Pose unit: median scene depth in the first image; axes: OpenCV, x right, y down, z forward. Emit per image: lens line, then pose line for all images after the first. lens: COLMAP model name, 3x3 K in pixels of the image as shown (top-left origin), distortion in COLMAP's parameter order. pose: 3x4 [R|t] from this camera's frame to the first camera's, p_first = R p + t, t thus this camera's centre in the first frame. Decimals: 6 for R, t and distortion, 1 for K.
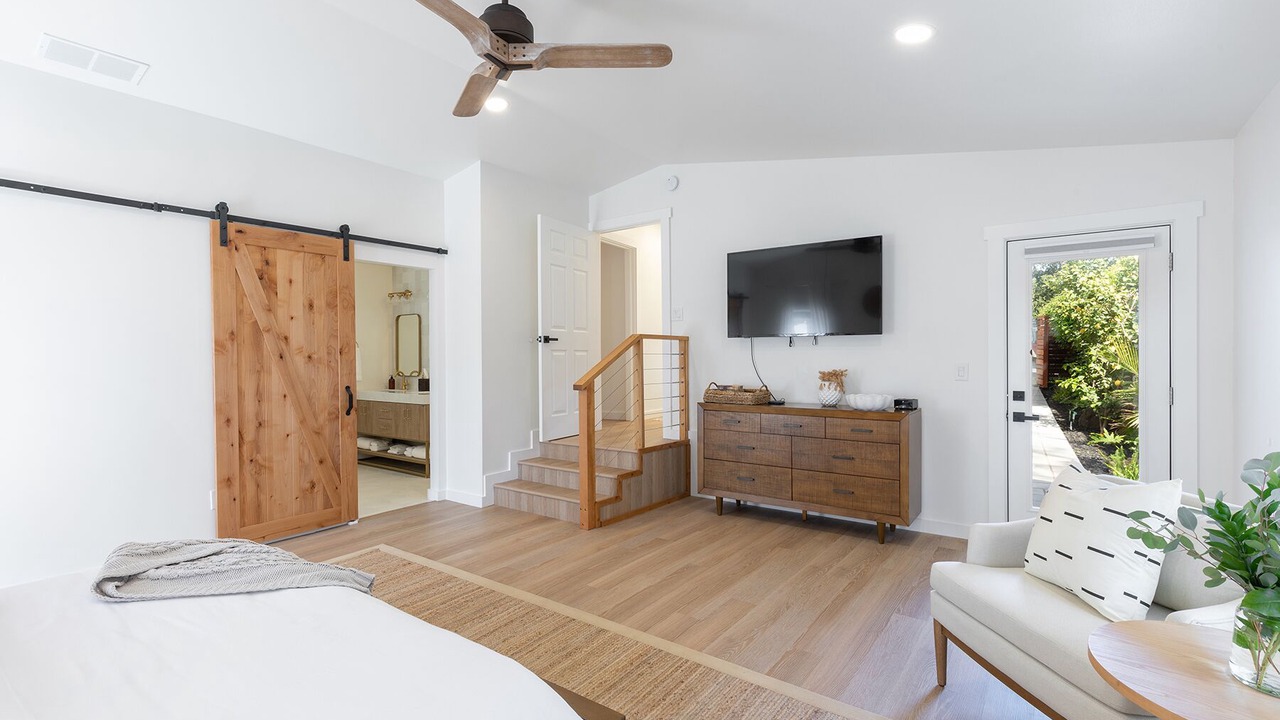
lens RADIAL K [[585.9, 0, 646.3], [0, 585.9, 359.5], [0, 0, 1]] dist [0.015586, -0.000185]
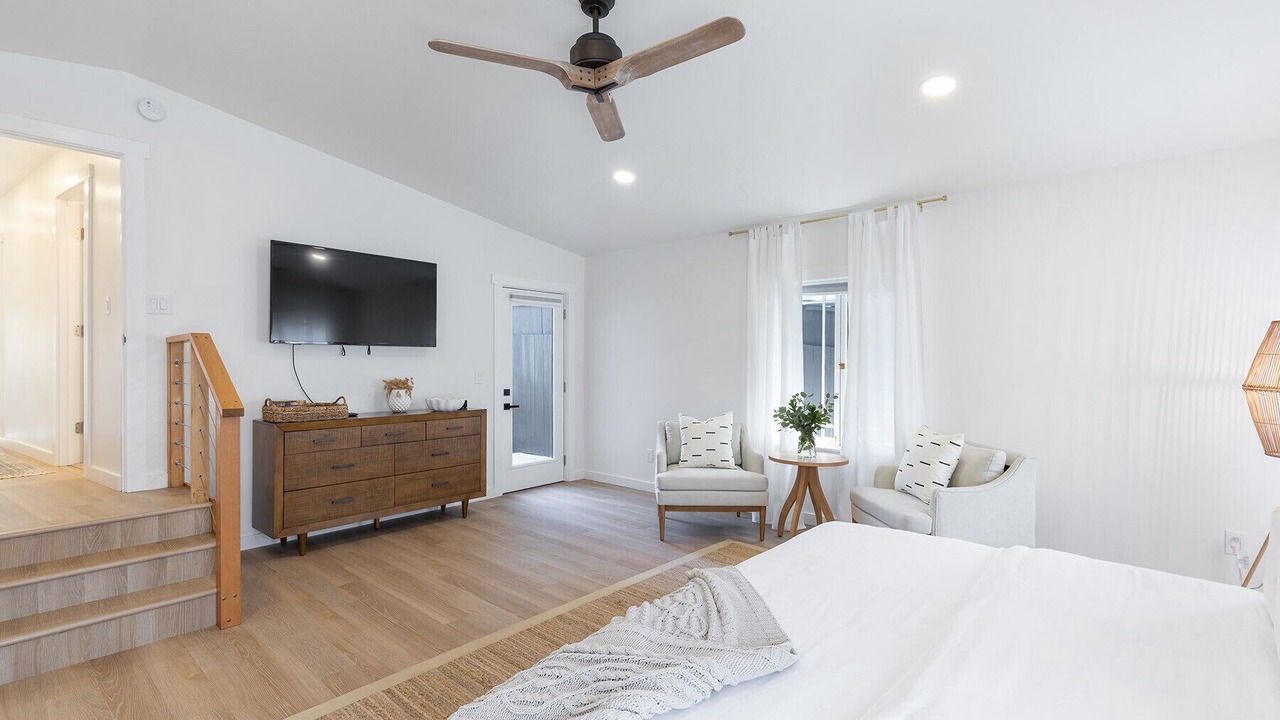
lens RADIAL K [[585.9, 0, 646.9], [0, 585.9, 361.4], [0, 0, 1]] dist [0.015586, -0.000185]
pose [[0.090037, 0.007404, 0.995911, -0.766213], [0.008898, 0.999926, -0.008238, -0.000111], [-0.995899, 0.009603, 0.089965, 0.492781]]
